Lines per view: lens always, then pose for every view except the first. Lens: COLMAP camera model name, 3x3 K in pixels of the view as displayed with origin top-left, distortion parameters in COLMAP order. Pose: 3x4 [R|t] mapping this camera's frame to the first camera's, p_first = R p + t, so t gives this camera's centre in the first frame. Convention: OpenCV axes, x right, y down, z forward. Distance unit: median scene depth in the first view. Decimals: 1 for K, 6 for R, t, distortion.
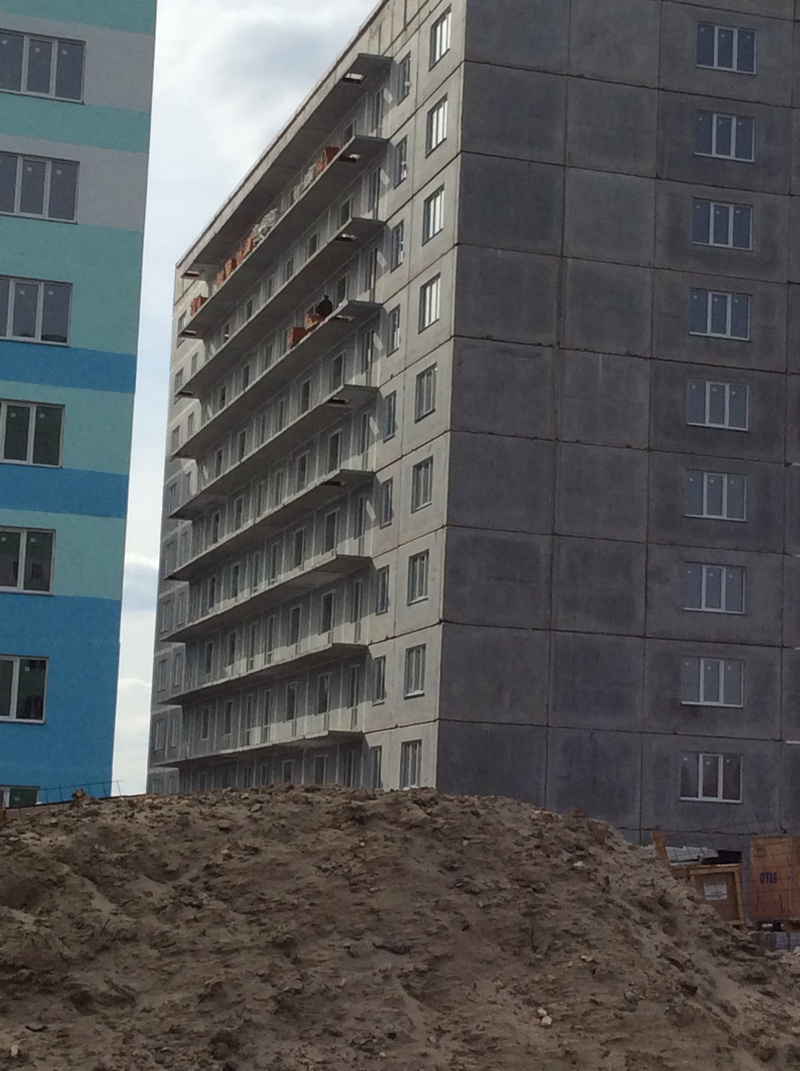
lens RADIAL K [[2292.6, 0, 400.0], [0, 2292.6, 535.5], [0, 0, 1]] dist [0.080443, 0.847893]
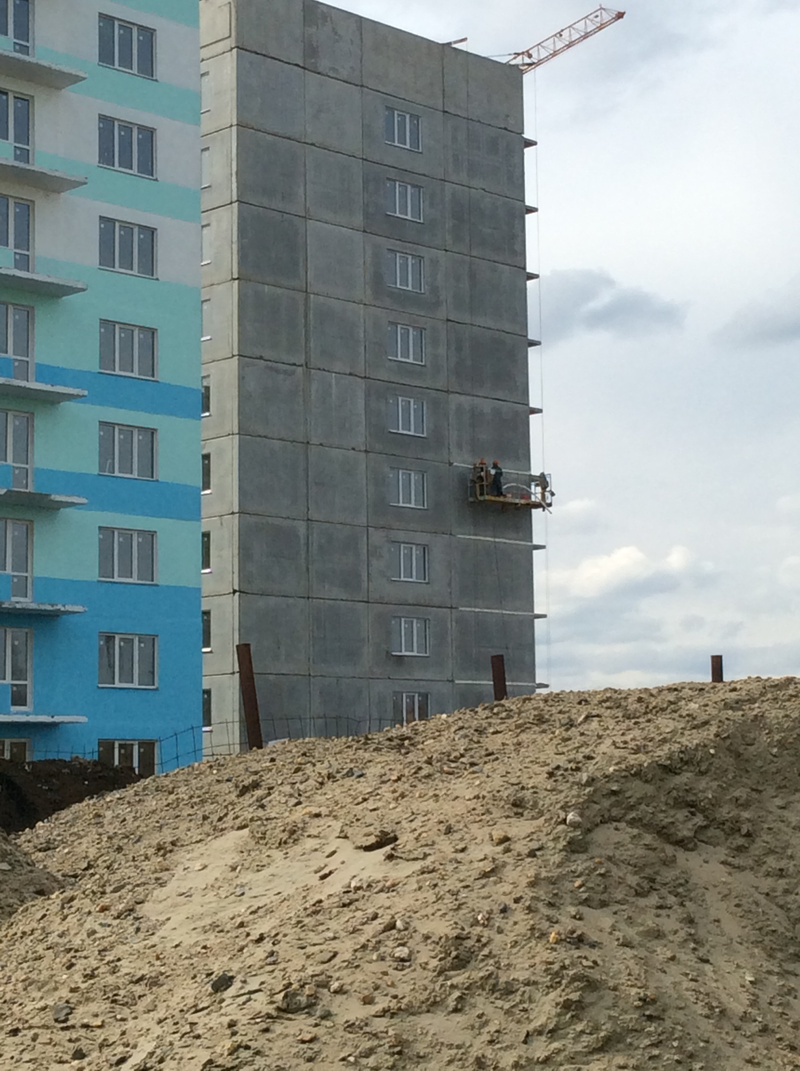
lens RADIAL K [[2292.6, 0, 400.0], [0, 2292.6, 535.5], [0, 0, 1]] dist [0.080443, 0.847893]
pose [[0.883103, 0.002521, 0.469173, -0.459124], [-0.019093, 0.999350, 0.030568, -0.030179], [-0.468791, -0.035953, 0.882577, -0.108959]]
